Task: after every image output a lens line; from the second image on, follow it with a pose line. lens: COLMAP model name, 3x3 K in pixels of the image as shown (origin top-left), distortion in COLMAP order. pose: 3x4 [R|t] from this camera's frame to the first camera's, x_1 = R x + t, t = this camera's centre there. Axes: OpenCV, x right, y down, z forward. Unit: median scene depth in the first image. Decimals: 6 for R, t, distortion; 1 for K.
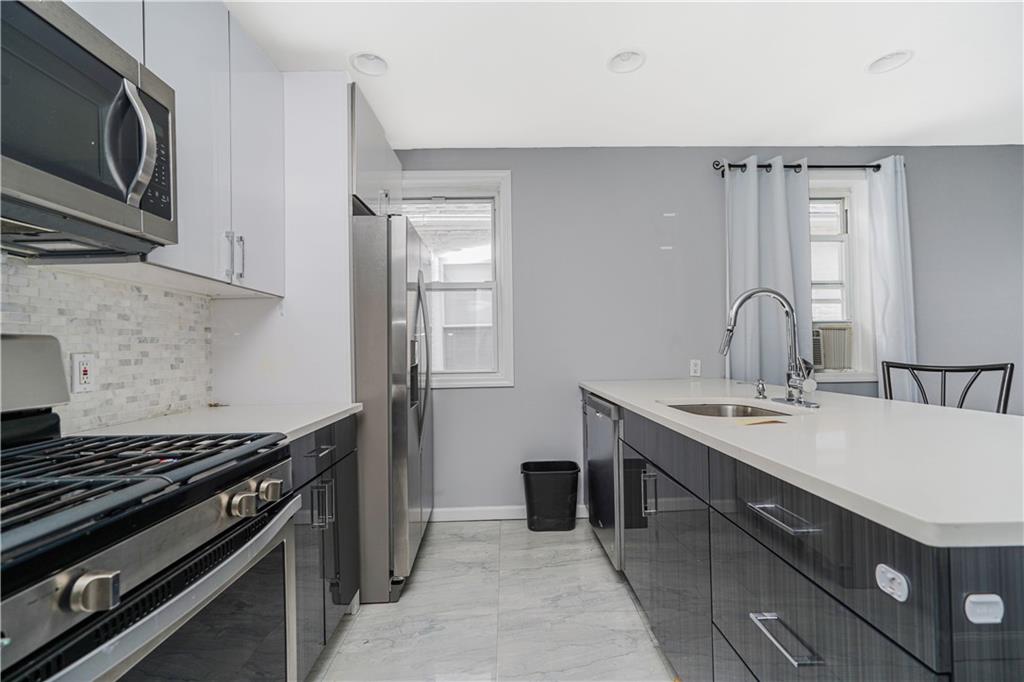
lens RADIAL K [[451.8, 0, 514.2], [0, 451.8, 345.1], [0, 0, 1]] dist [-0.001055, 0.000025]
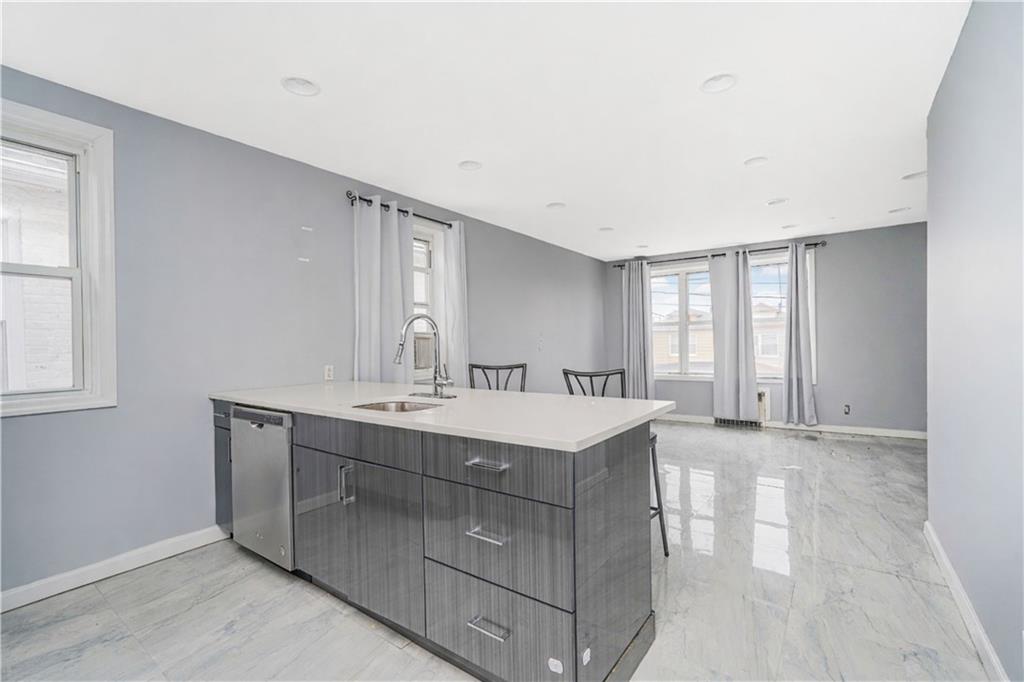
lens RADIAL K [[451.8, 0, 514.2], [0, 451.8, 345.1], [0, 0, 1]] dist [-0.001055, 0.000025]
pose [[0.609522, 0.003343, 0.792762, -0.212544], [-0.005677, 0.999984, 0.000148, -0.020398], [-0.792749, -0.004591, 0.609531, -0.030794]]
